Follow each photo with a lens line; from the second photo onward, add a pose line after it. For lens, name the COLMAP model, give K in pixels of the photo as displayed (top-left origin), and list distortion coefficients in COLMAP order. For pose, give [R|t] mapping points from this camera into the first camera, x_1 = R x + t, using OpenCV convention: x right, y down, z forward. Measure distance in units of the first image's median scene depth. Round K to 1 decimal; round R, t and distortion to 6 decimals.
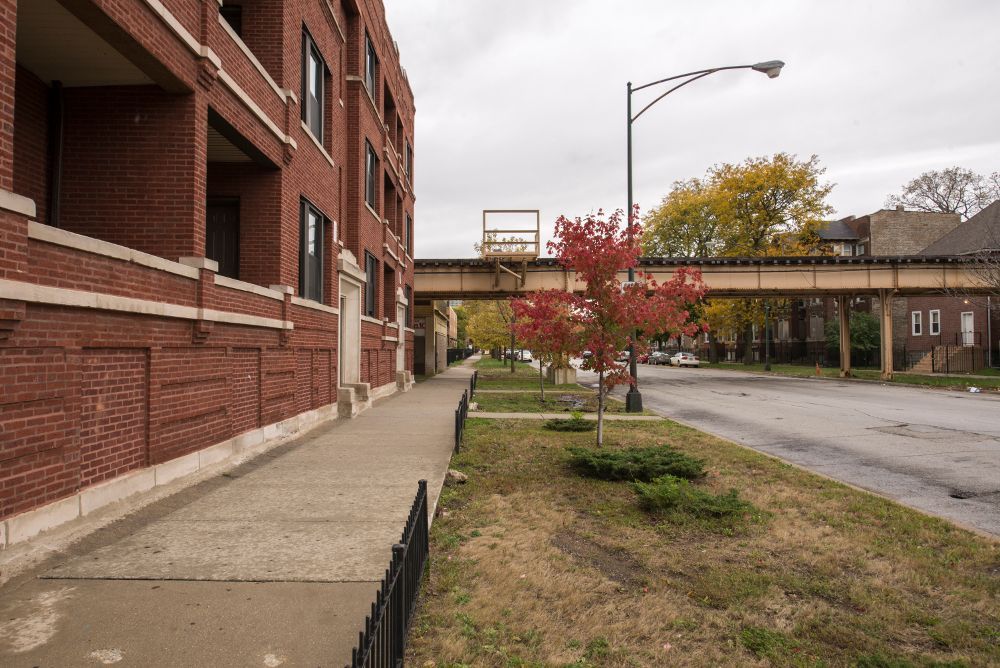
lens RADIAL K [[664.0, 0, 496.6], [0, 664.0, 332.1], [0, 0, 1]] dist [0.009172, 0.001746]
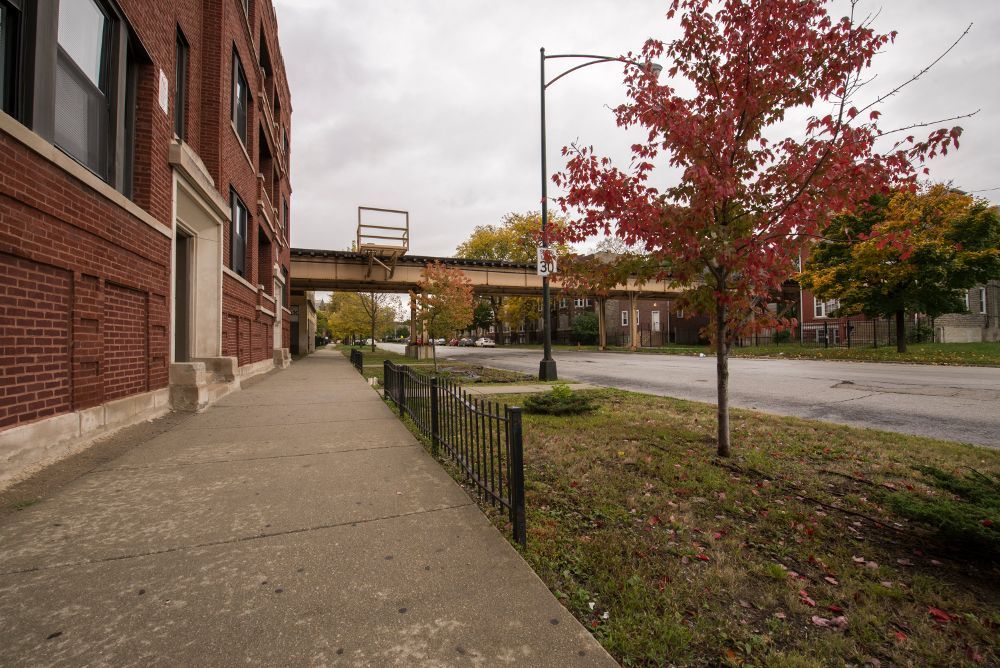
lens RADIAL K [[407.3, 0, 502.5], [0, 407.3, 335.3], [0, 0, 1]] dist [-0.015983, -0.002445]
pose [[0.931153, -0.003399, 0.364612, -0.050861], [-0.001821, 0.999901, 0.013972, 0.029256], [-0.364623, -0.013675, 0.931055, 0.302411]]
